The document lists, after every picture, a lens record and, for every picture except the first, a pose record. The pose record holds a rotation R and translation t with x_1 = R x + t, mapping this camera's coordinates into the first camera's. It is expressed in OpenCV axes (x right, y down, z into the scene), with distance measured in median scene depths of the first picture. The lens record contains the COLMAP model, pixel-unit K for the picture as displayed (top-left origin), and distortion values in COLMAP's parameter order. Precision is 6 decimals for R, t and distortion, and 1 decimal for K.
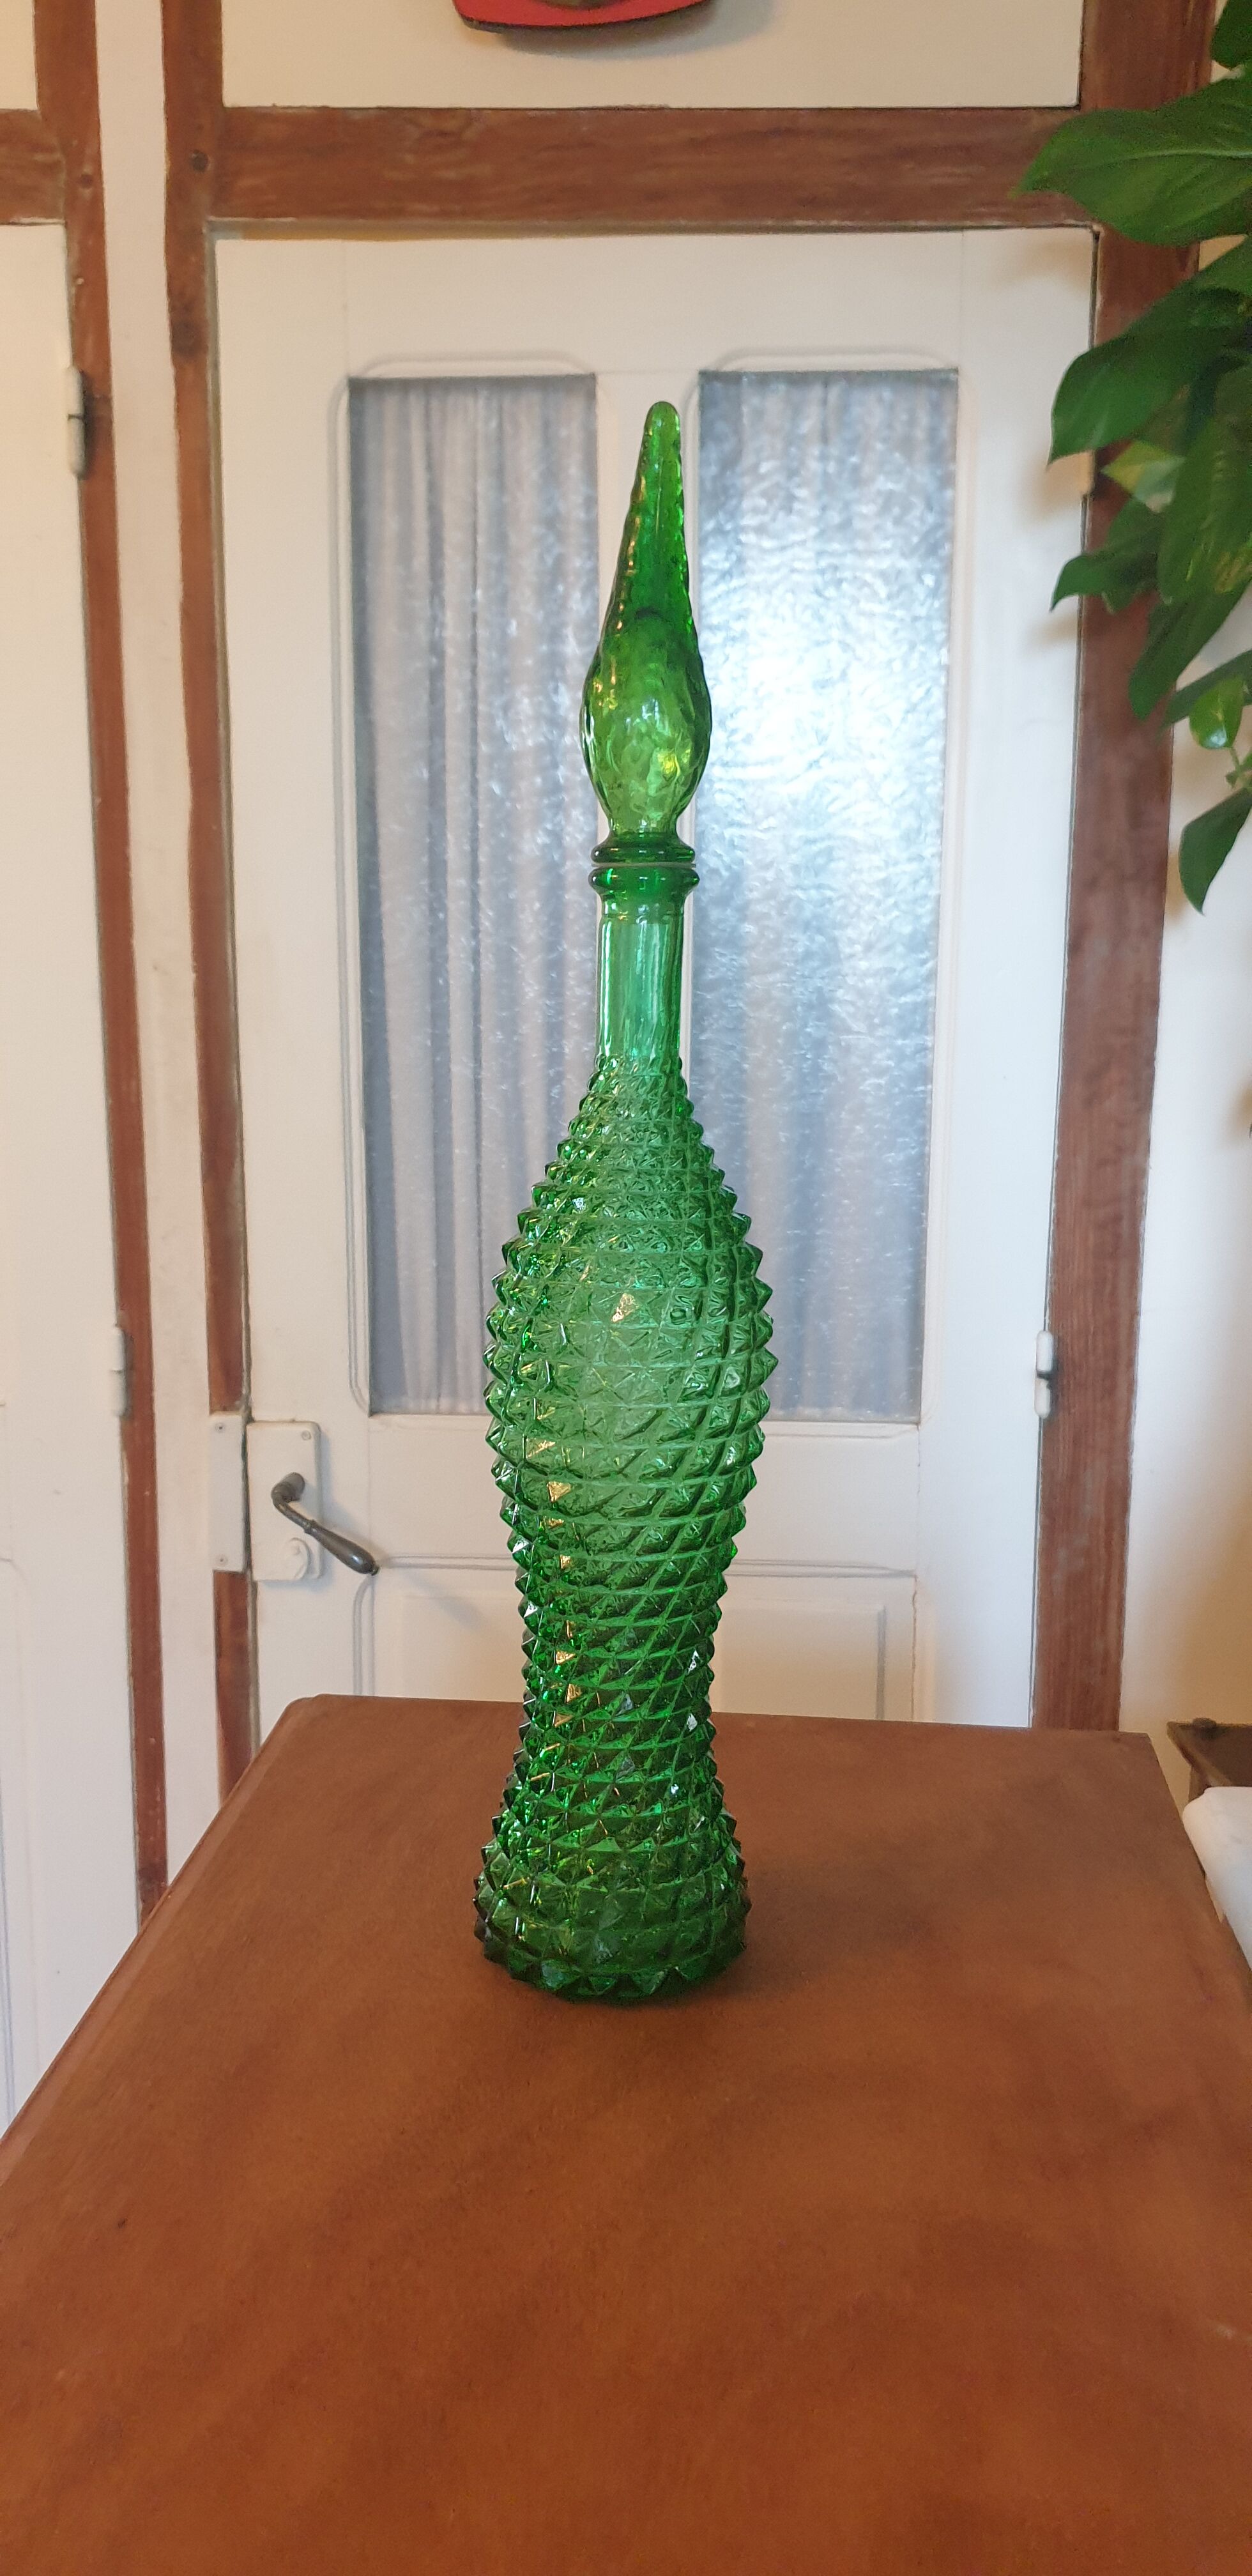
lens RADIAL K [[2068.0, 0, 626.0], [0, 2068.0, 1288.0], [0, 0, 1]] dist [0.049159, -0.103132]
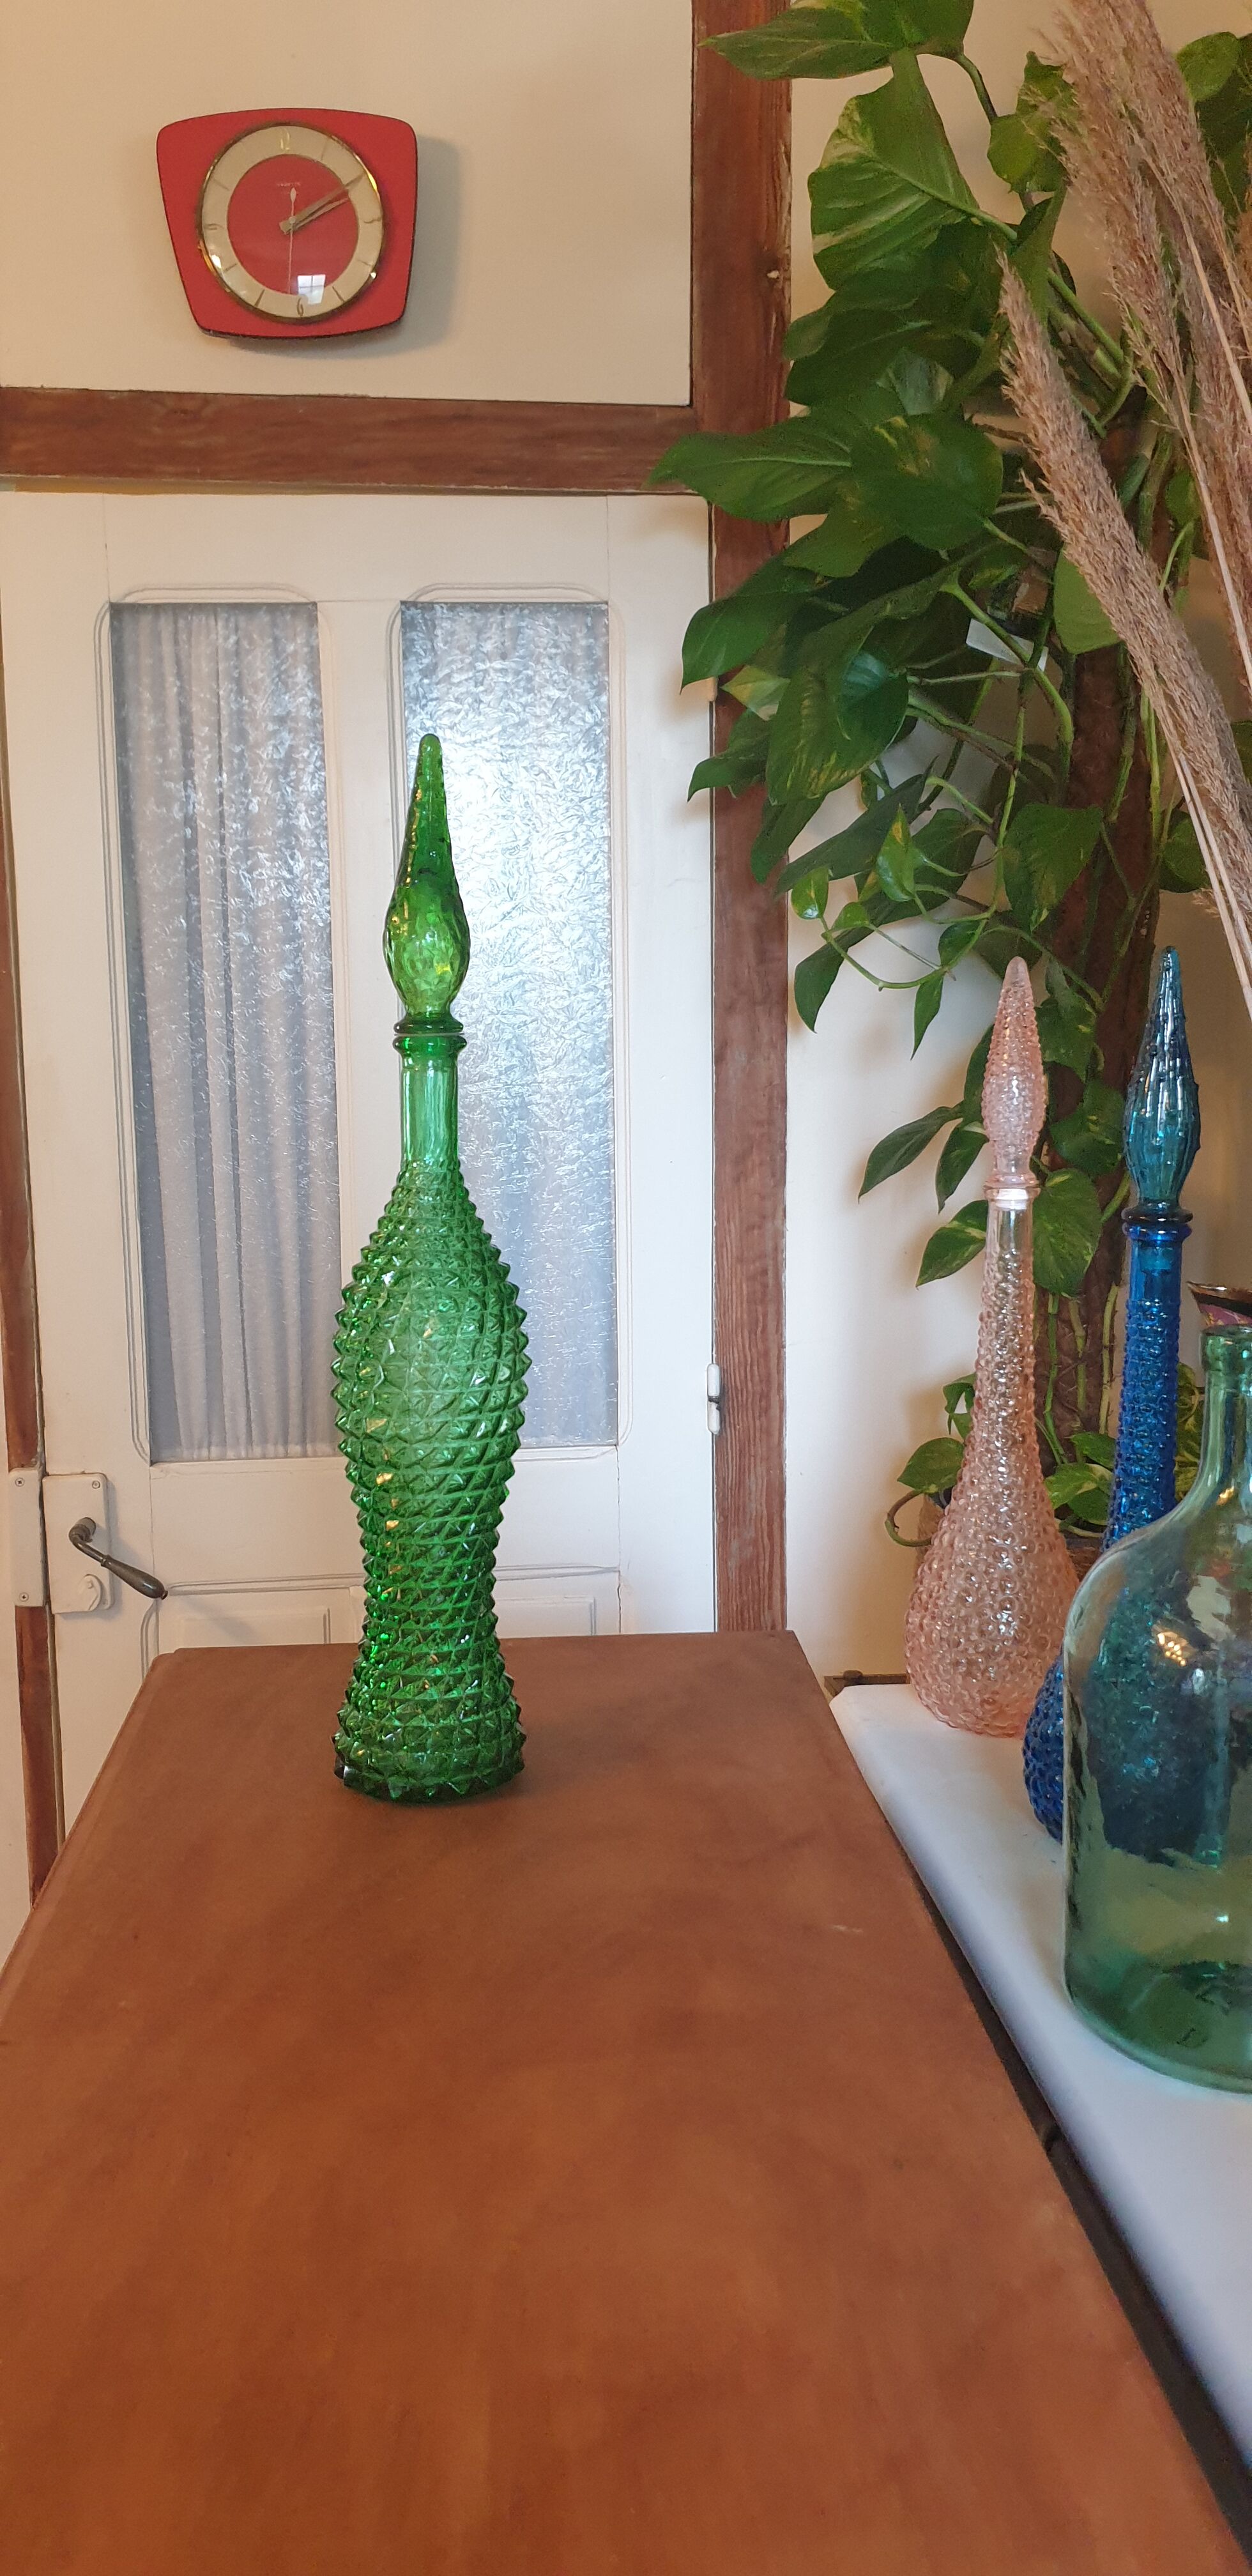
lens RADIAL K [[2074.3, 0, 633.5], [0, 2074.3, 1276.9], [0, 0, 1]] dist [0.168952, -0.532989]
pose [[0.986326, -0.039267, 0.160059, -0.043590], [0.046550, 0.998032, -0.042011, 0.019741], [-0.158095, 0.048888, 0.986213, -0.234590]]
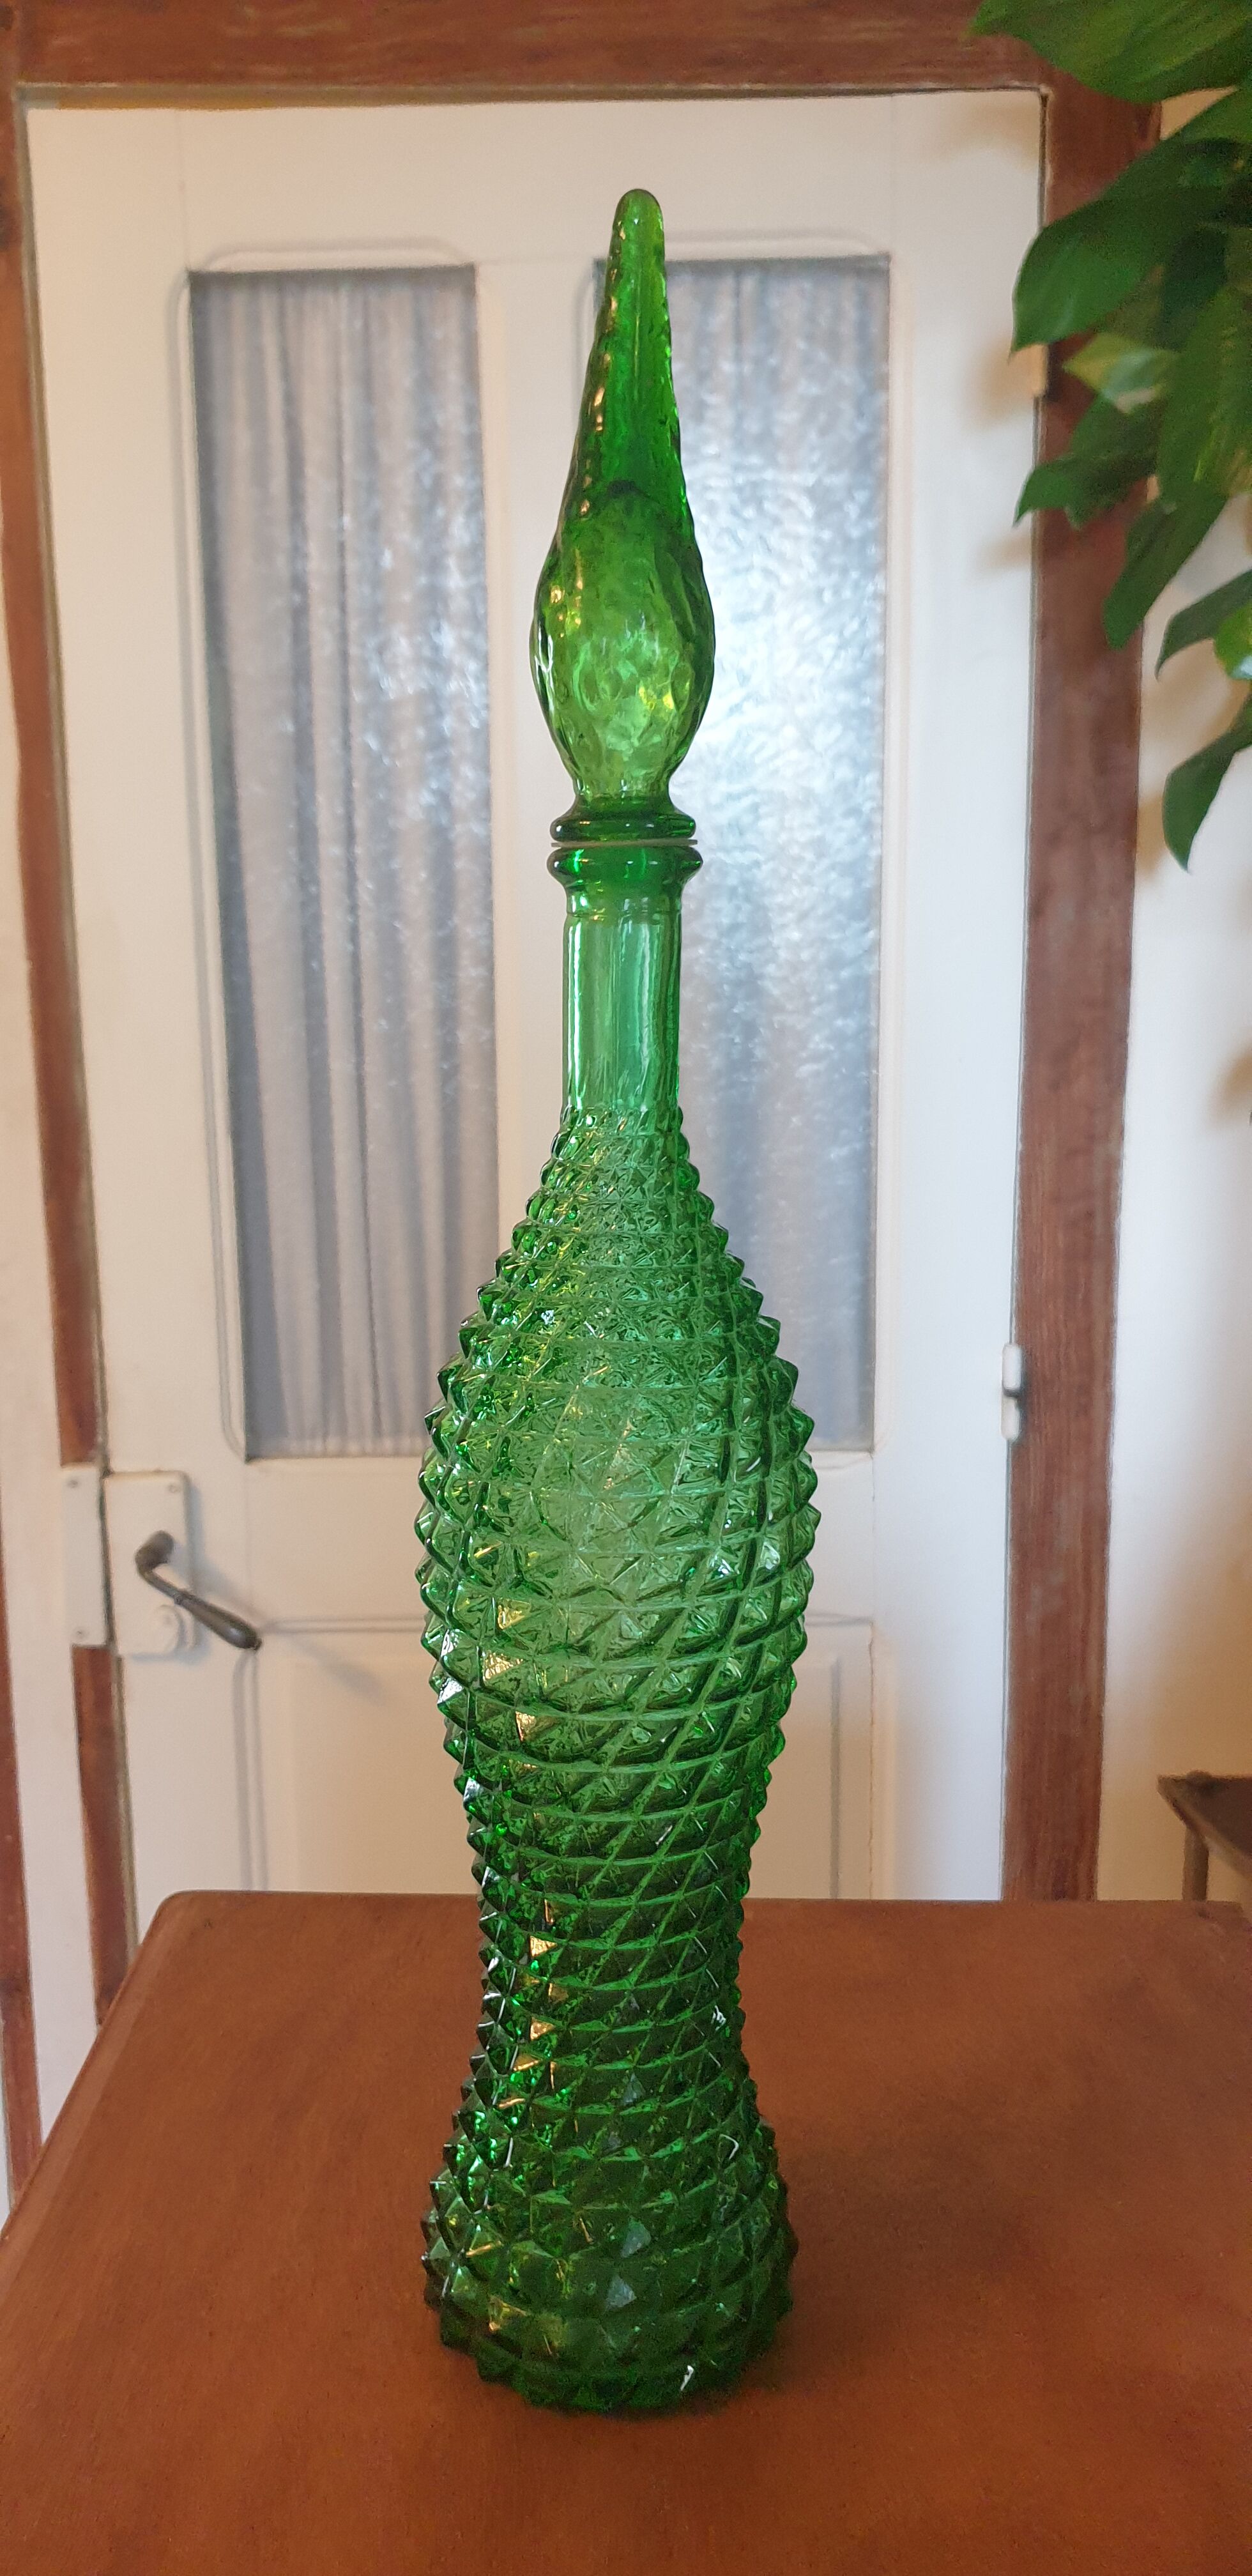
lens RADIAL K [[2070.8, 0, 595.1], [0, 2070.8, 1241.5], [0, 0, 1]] dist [0.007319, -0.003366]
pose [[0.998372, -0.029377, 0.048900, -0.018680], [0.029334, 0.999568, 0.001610, -0.031374], [-0.048926, -0.000173, 0.998802, 0.131855]]
